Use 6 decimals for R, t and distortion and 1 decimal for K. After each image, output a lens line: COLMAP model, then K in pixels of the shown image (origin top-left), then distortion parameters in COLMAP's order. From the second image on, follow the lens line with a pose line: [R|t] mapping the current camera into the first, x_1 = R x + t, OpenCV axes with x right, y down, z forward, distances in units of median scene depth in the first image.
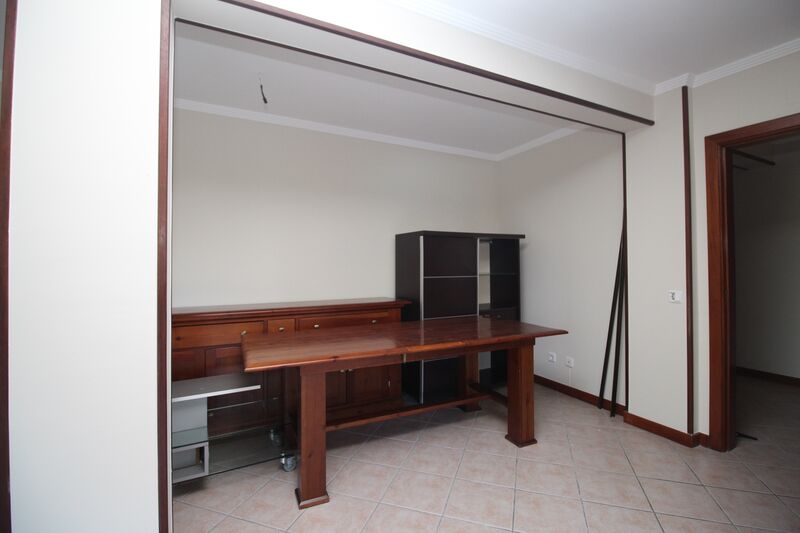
lens RADIAL K [[368.2, 0, 403.3], [0, 368.2, 257.0], [0, 0, 1]] dist [0.001714, -0.014843]
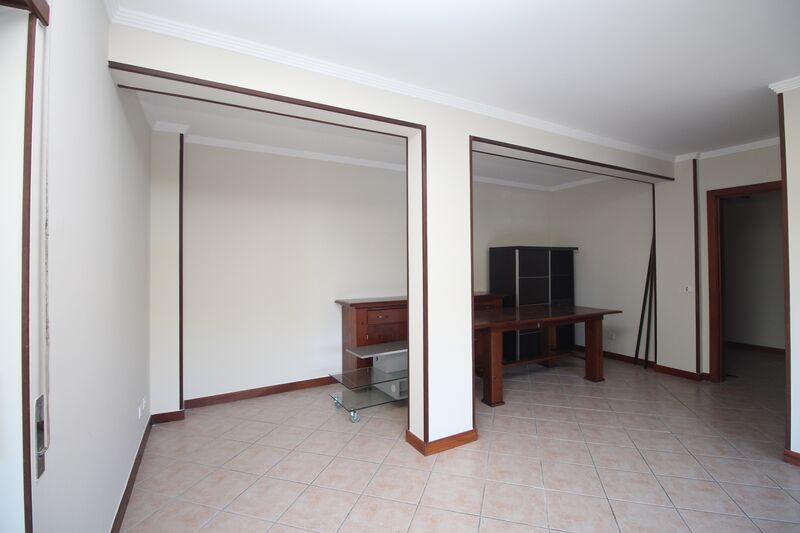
lens RADIAL K [[368.2, 0, 403.3], [0, 368.2, 257.0], [0, 0, 1]] dist [0.001714, -0.014843]
pose [[0.999608, -0.000584, 0.027984, -0.506156], [0.000543, 0.999999, 0.001473, -0.033945], [-0.027985, -0.001457, 0.999607, -0.523573]]
